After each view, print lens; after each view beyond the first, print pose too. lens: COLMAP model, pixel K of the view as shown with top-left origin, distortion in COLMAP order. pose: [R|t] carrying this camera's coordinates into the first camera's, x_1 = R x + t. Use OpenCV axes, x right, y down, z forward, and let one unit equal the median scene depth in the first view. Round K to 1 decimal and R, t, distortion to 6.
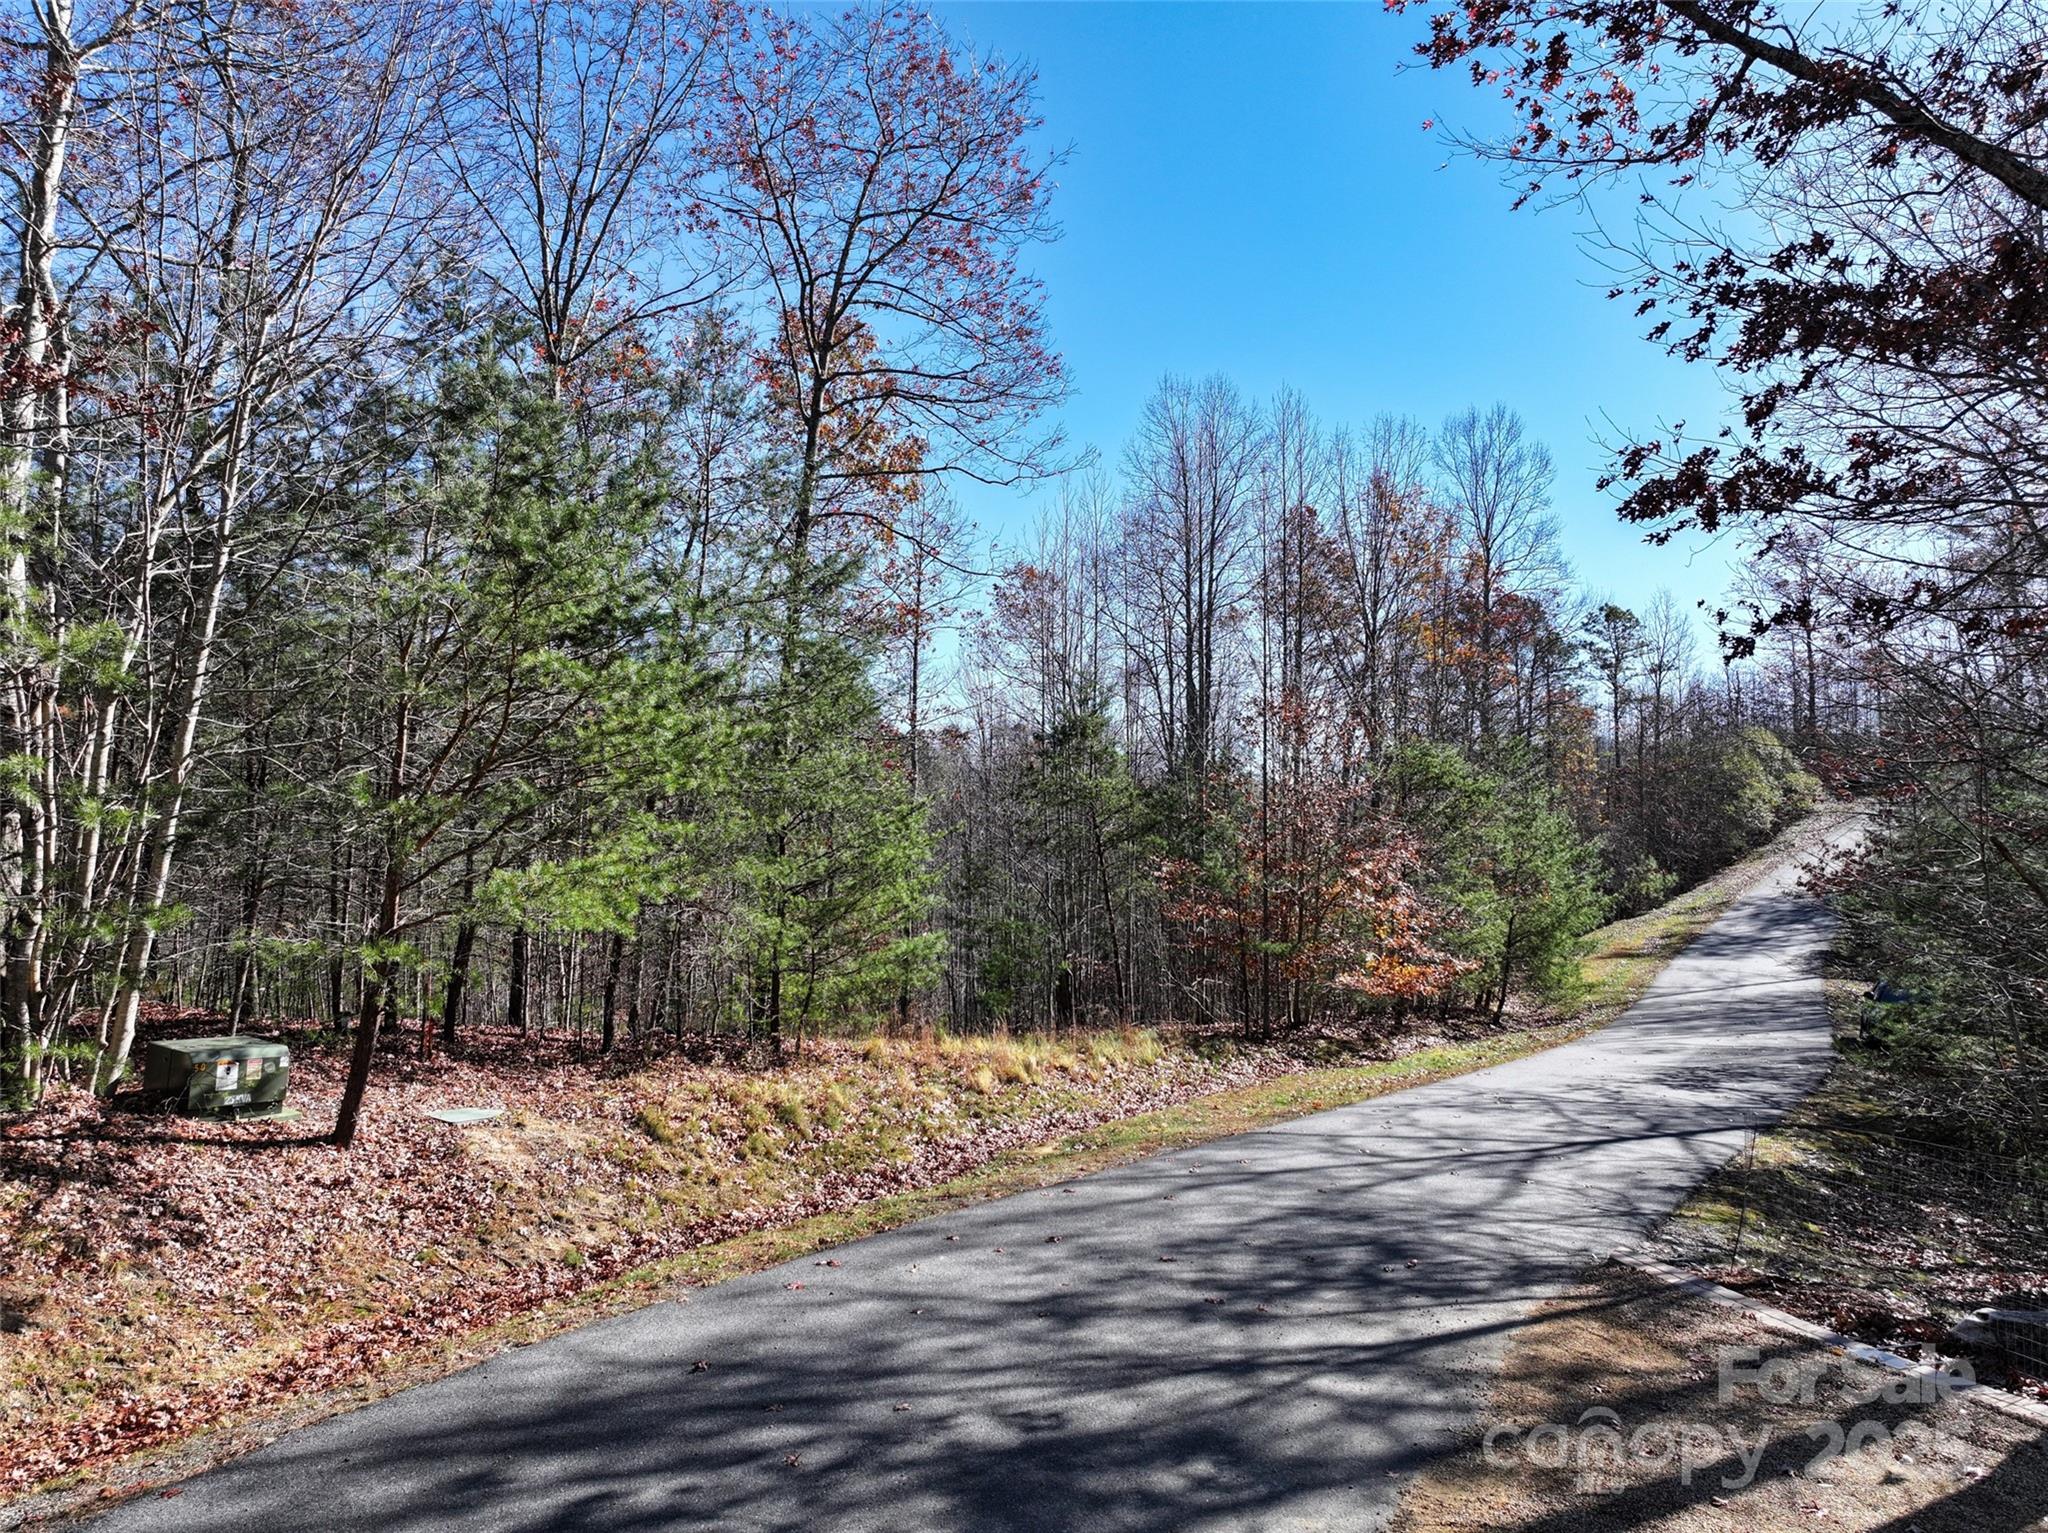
lens RADIAL K [[1401.8, 0, 1024.0], [0, 1401.8, 766.5], [0, 0, 1]] dist [-0.004785, -0.002516]
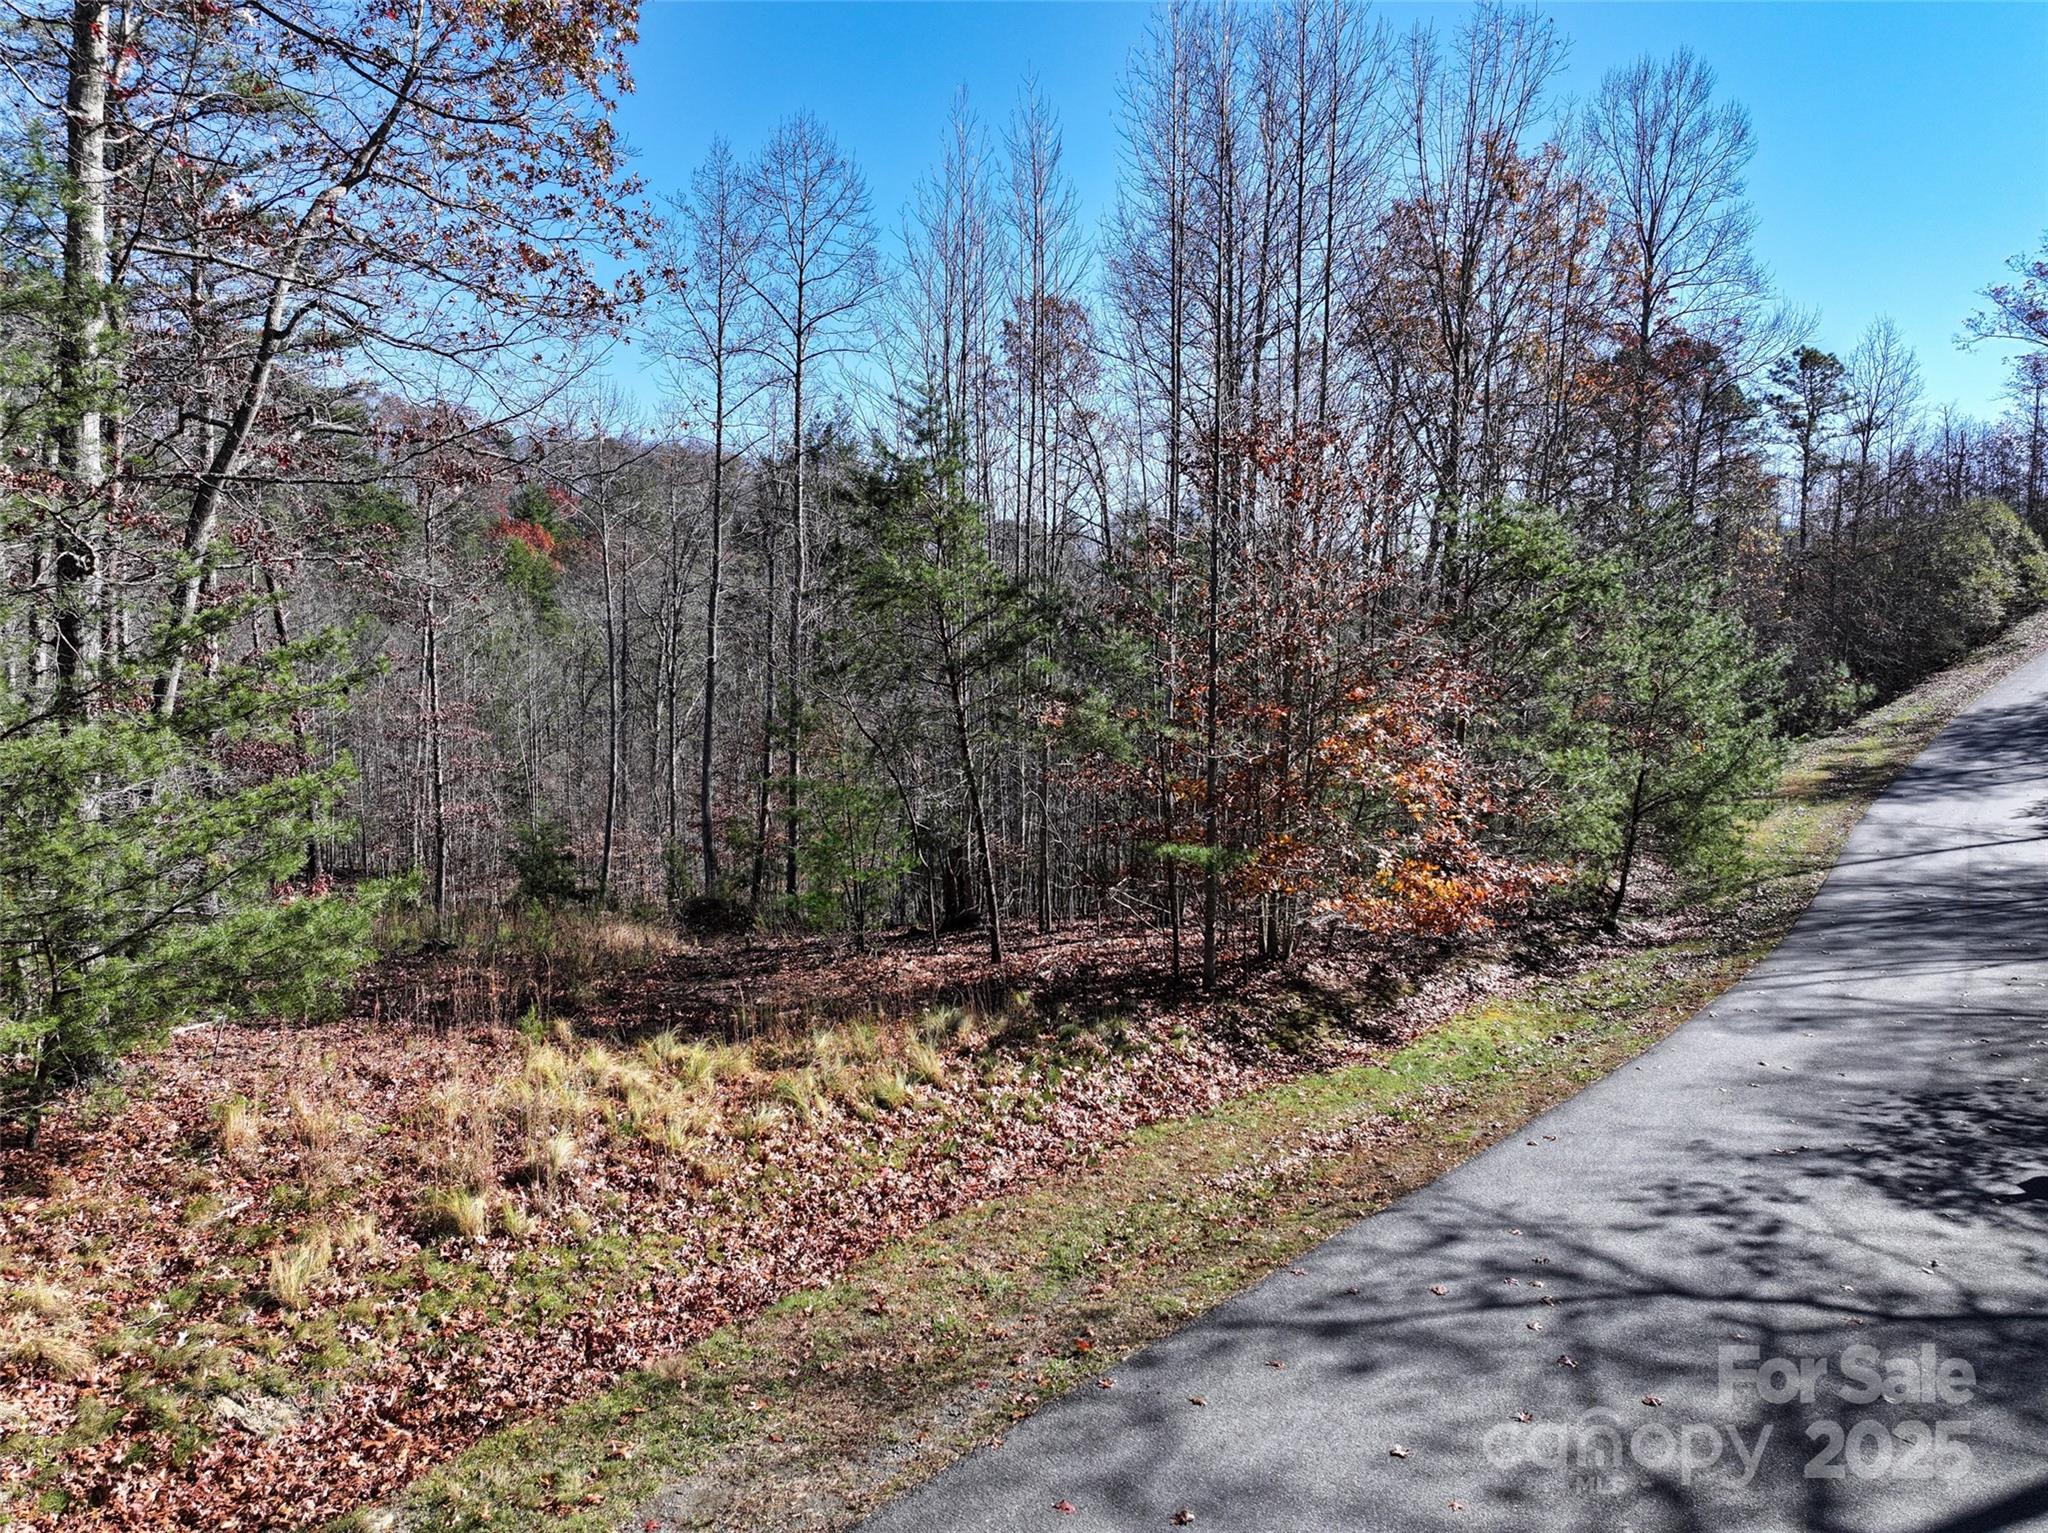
lens RADIAL K [[1447.4, 0, 1024.0], [0, 1447.4, 766.5], [0, 0, 1]] dist [0.049570, -0.001107]
pose [[0.997060, 0.007442, -0.076268, 0.037622], [0.003498, 0.989816, 0.142307, 0.001831], [0.076550, -0.142156, 0.986880, 0.101997]]
